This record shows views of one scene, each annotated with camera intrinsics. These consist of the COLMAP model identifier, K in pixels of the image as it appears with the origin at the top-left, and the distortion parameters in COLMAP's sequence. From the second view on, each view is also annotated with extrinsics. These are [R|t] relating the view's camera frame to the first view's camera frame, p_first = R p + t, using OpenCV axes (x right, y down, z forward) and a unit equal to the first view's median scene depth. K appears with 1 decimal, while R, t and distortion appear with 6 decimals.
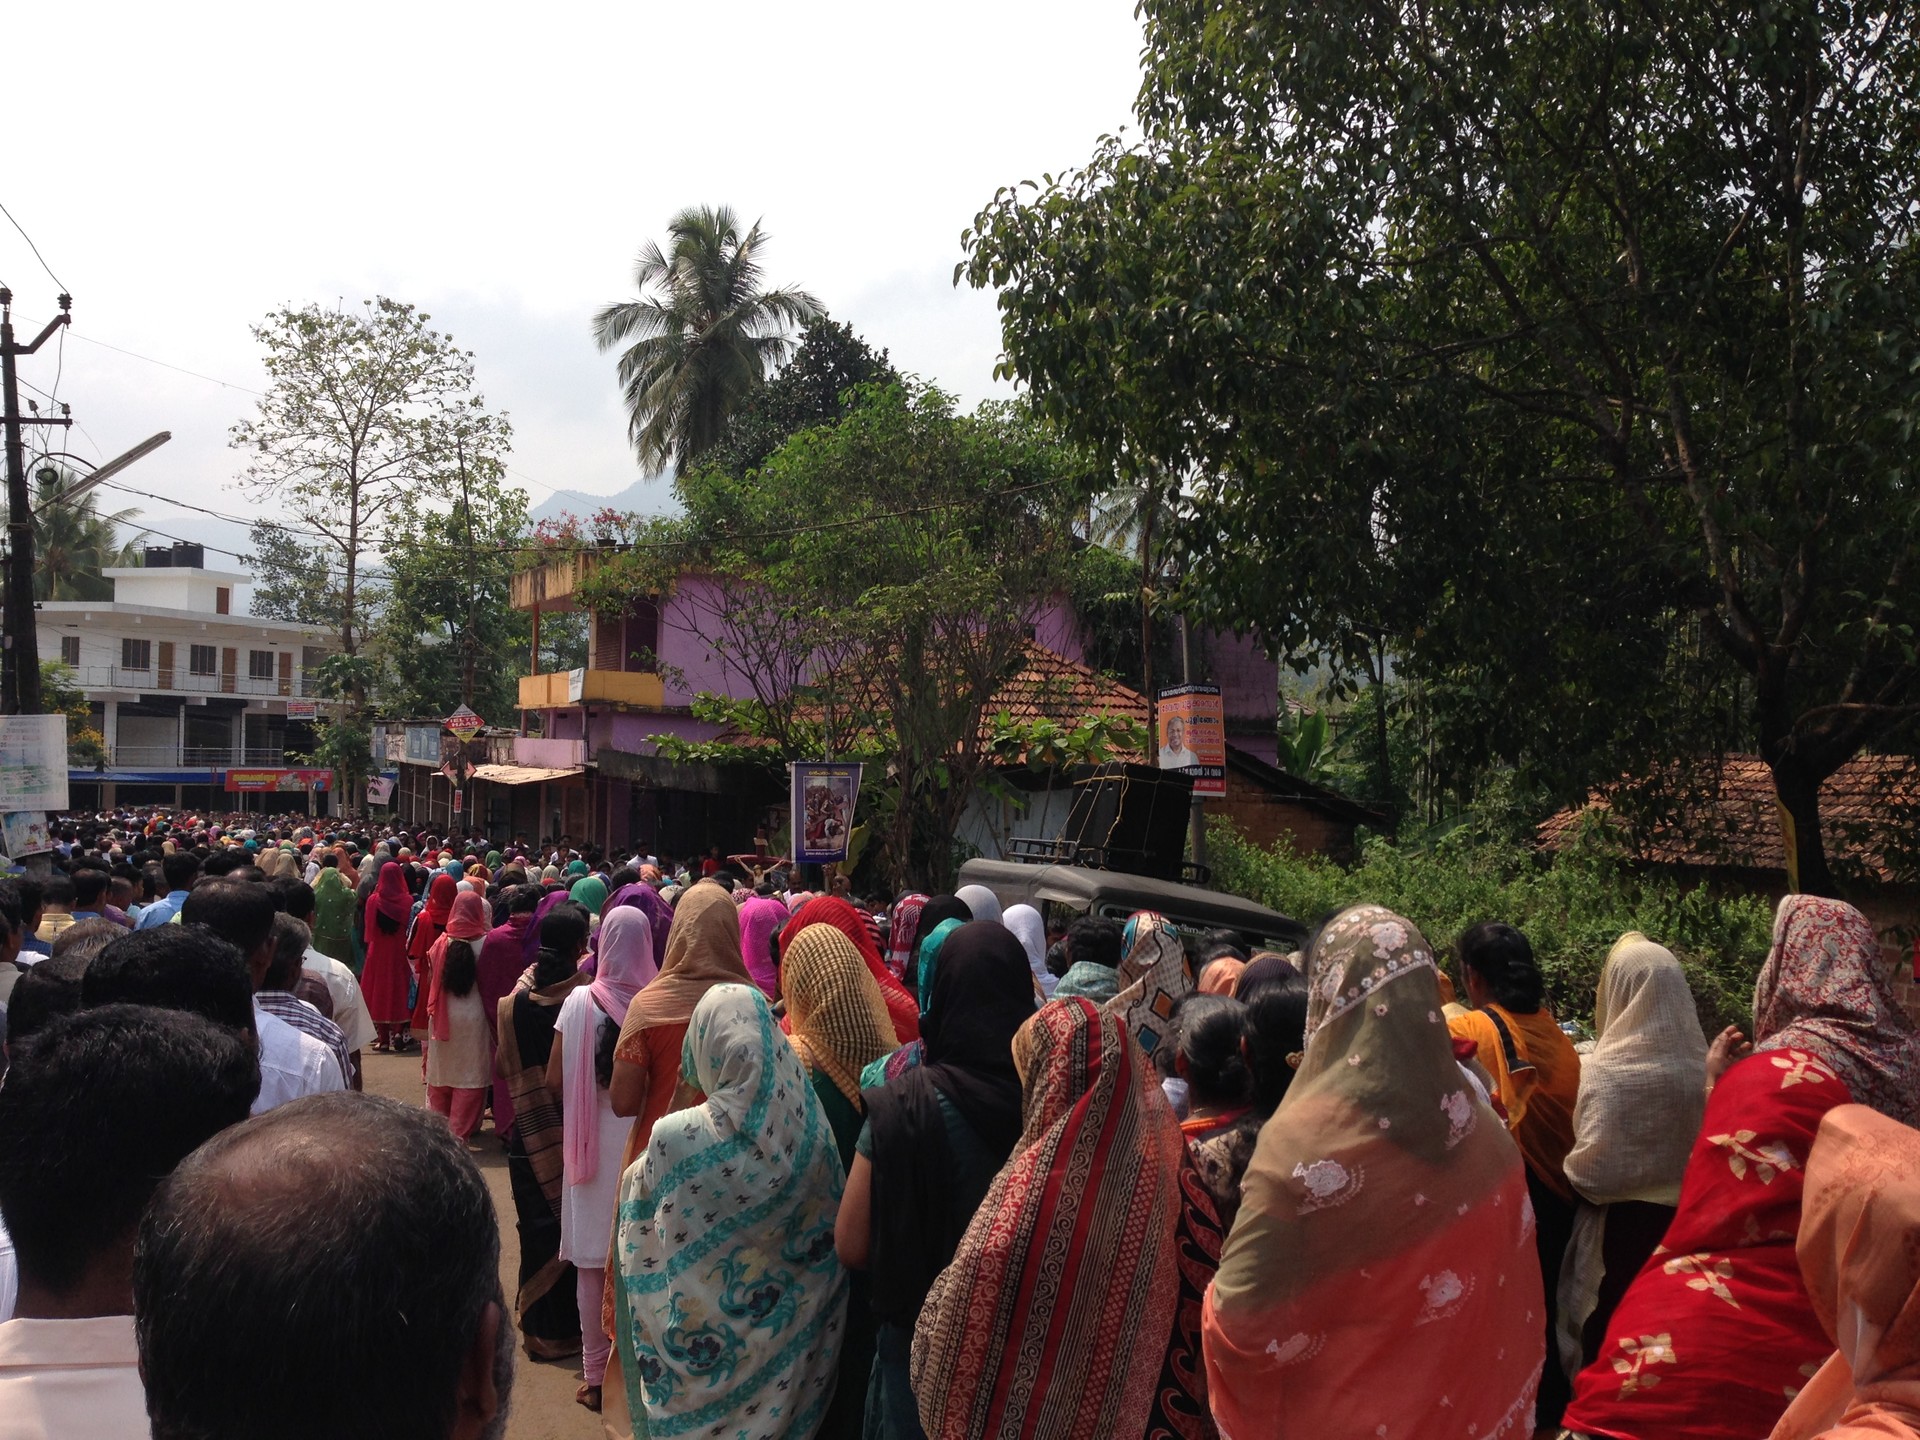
lens RADIAL K [[1802.9, 0, 1012.2], [0, 1802.9, 757.7], [0, 0, 1]] dist [0.103286, -0.182576]
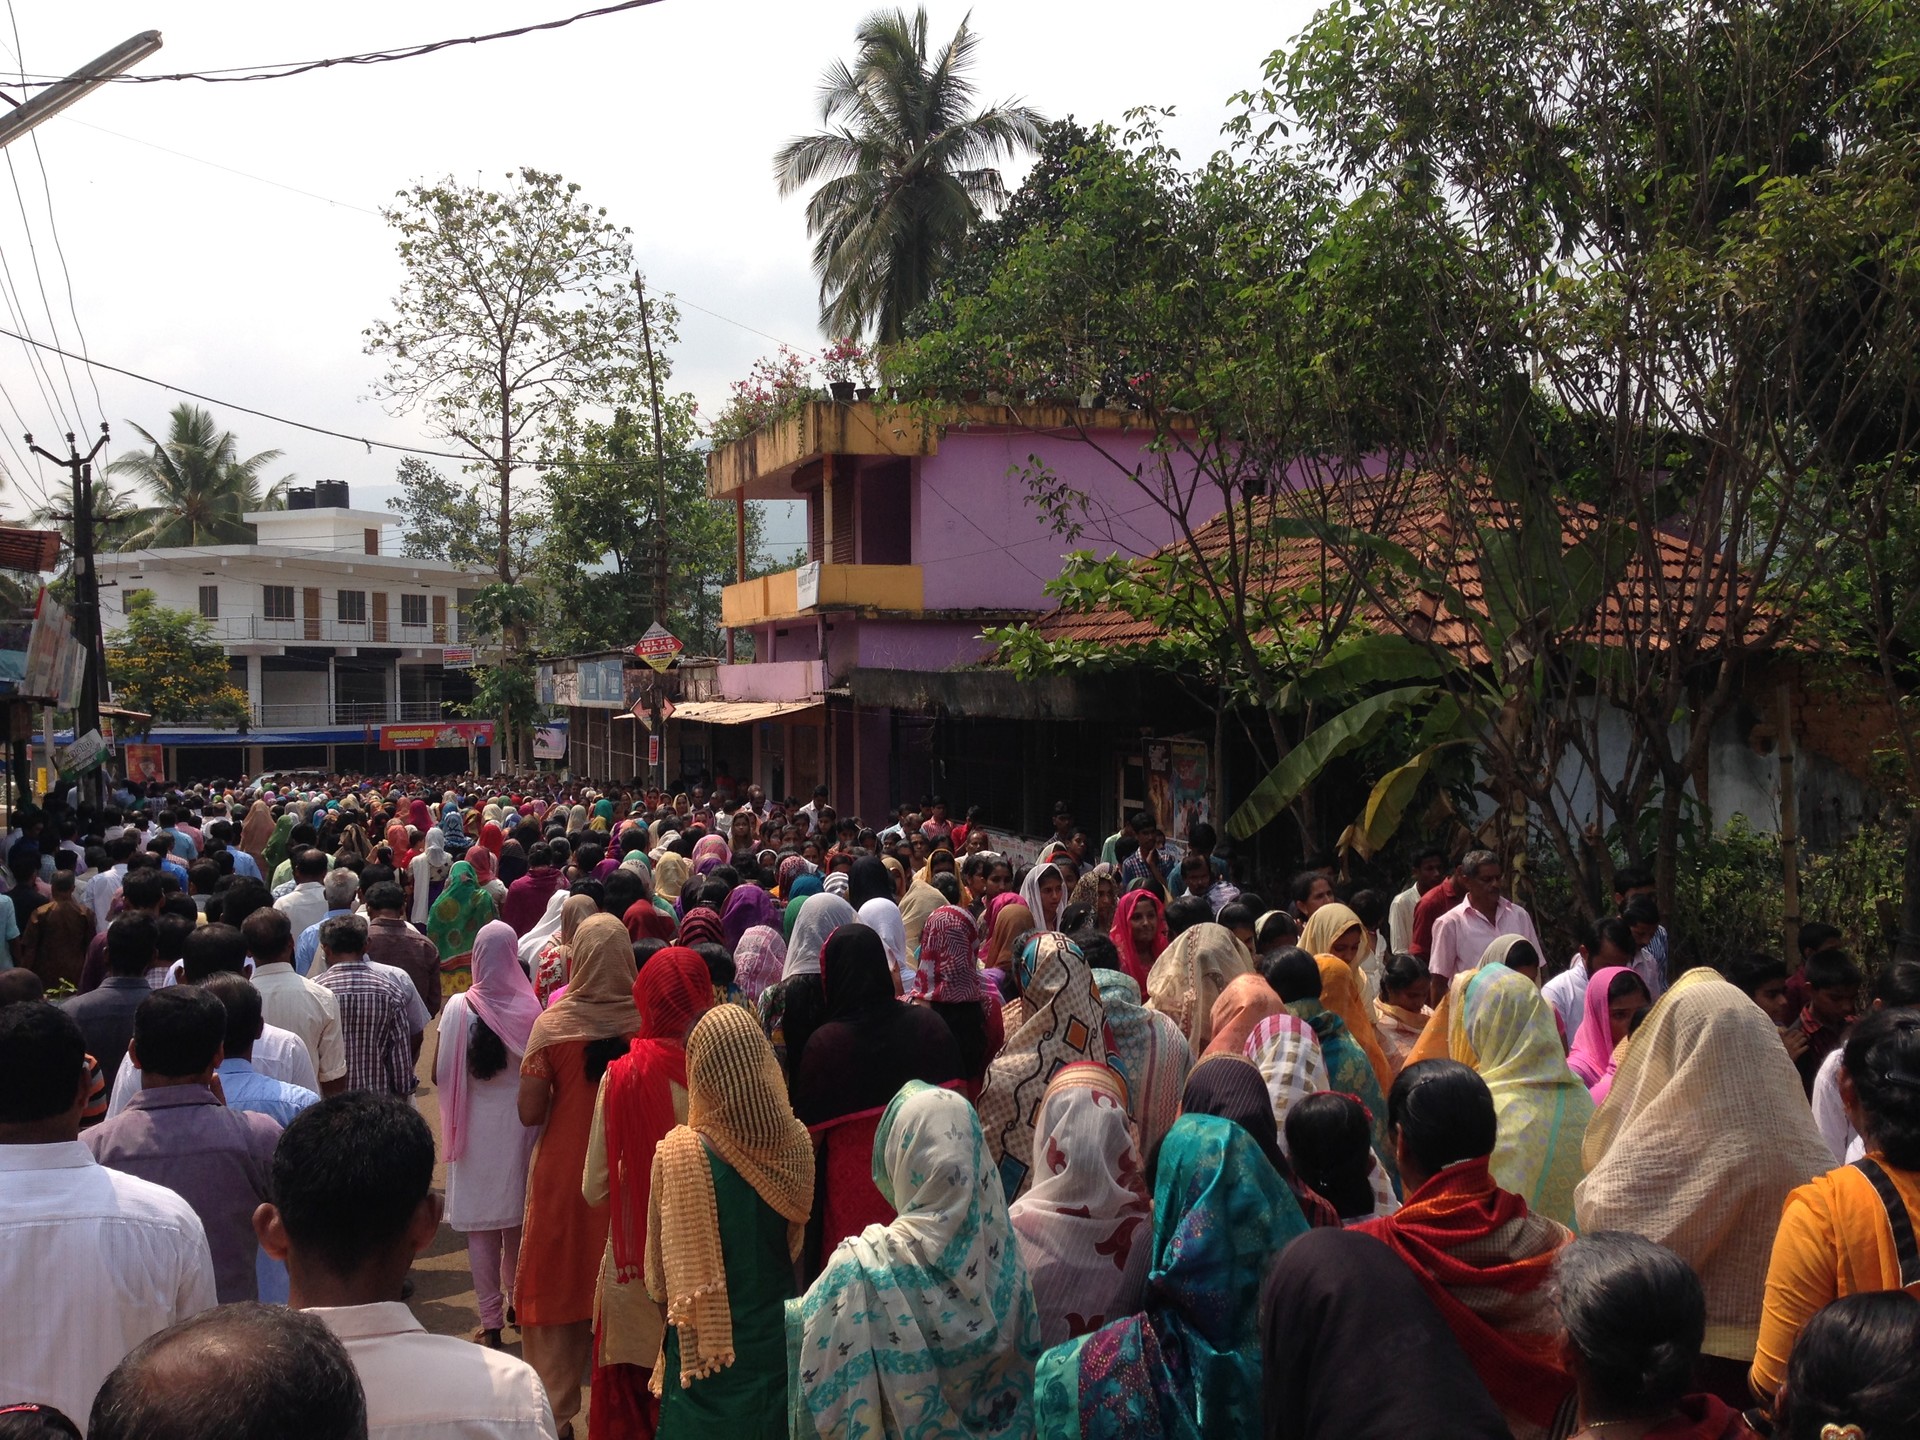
lens RADIAL K [[1847.9, 0, 899.2], [0, 1847.9, 709.9], [0, 0, 1]] dist [0.149759, -0.004928]
pose [[0.989182, -0.035828, -0.142253, -0.055686], [0.036814, 0.999313, 0.004301, 0.004440], [0.142001, -0.009492, 0.989821, 0.149835]]
